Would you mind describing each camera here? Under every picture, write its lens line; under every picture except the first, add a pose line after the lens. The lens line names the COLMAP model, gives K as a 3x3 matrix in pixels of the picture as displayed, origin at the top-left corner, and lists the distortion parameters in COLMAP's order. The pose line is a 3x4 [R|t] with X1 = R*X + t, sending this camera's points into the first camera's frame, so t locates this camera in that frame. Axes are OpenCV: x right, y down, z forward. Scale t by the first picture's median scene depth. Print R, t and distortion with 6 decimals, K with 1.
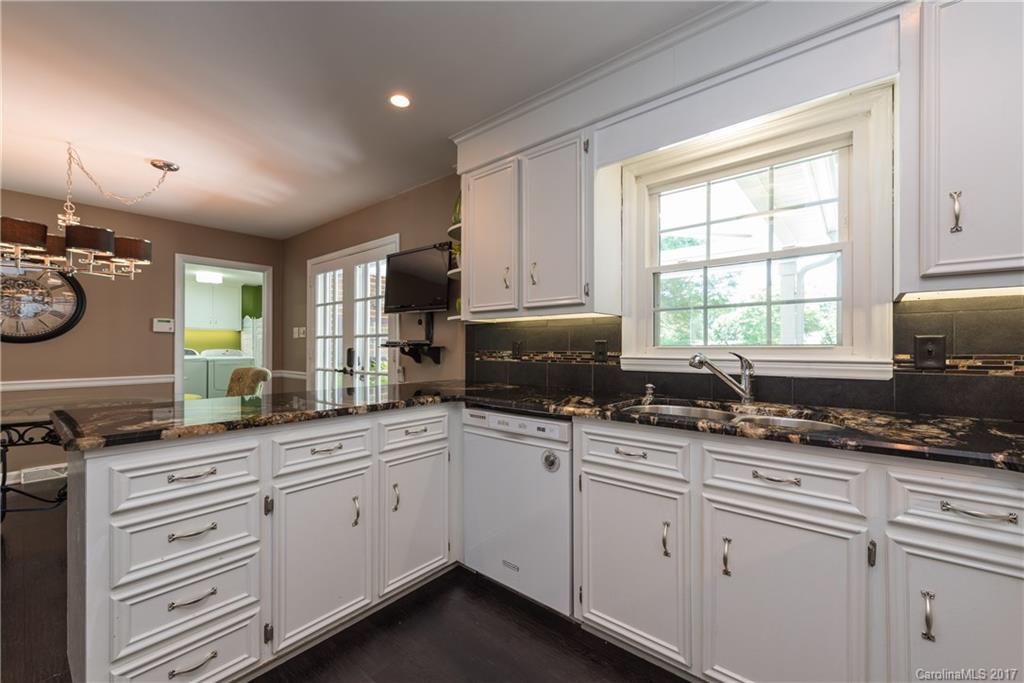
lens RADIAL K [[405.2, 0, 509.9], [0, 405.2, 342.8], [0, 0, 1]] dist [0.004012, -0.000142]
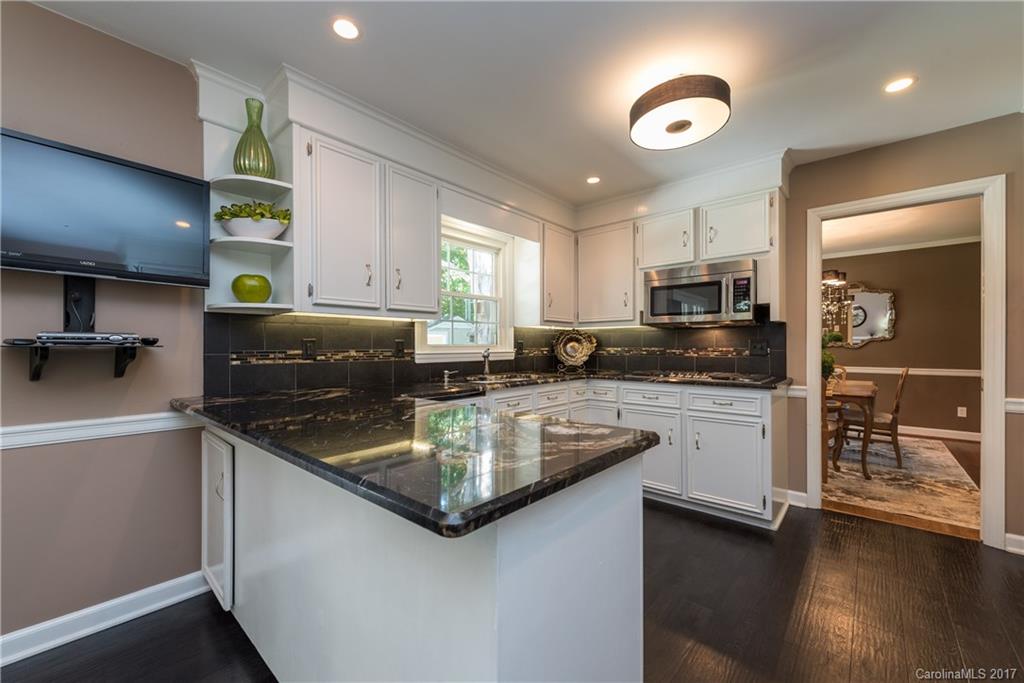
lens RADIAL K [[405.2, 0, 503.7], [0, 405.2, 345.4], [0, 0, 1]] dist [0.004012, -0.000142]
pose [[0.048882, 0.001178, 0.998804, -0.939141], [-0.007448, 0.999972, -0.000814, 0.007948], [-0.998777, -0.007399, 0.048890, 0.603750]]
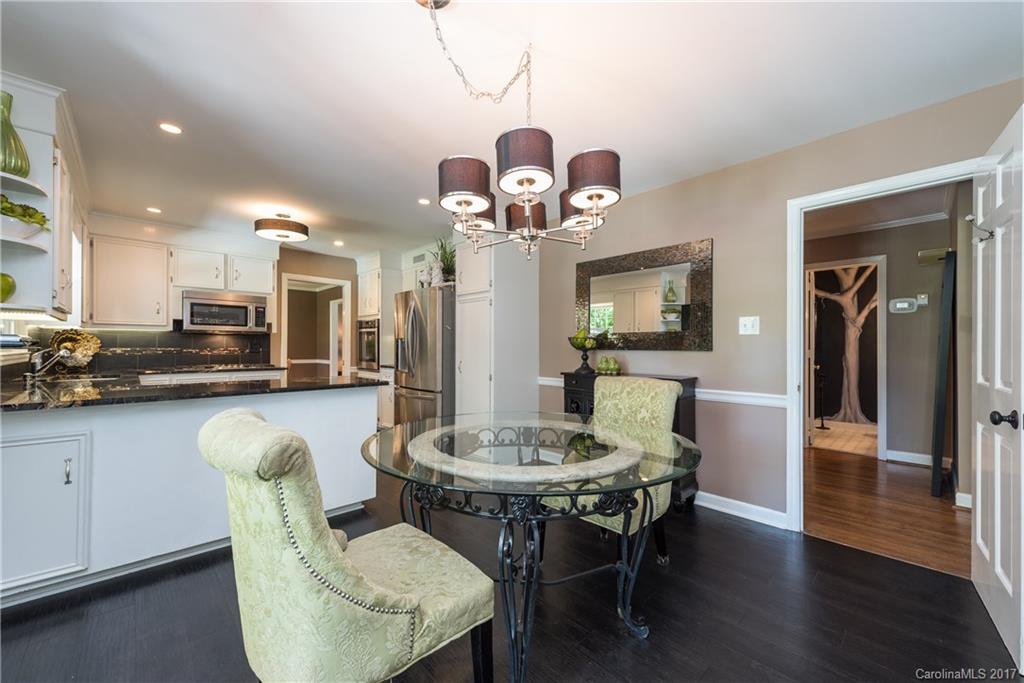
lens RADIAL K [[405.2, 0, 509.0], [0, 405.2, 345.4], [0, 0, 1]] dist [0.004012, -0.000142]
pose [[-0.992374, -0.002735, 0.123232, -1.196667], [-0.004380, 0.999905, -0.013085, 0.017351], [-0.123185, -0.013525, -0.992292, 1.811417]]
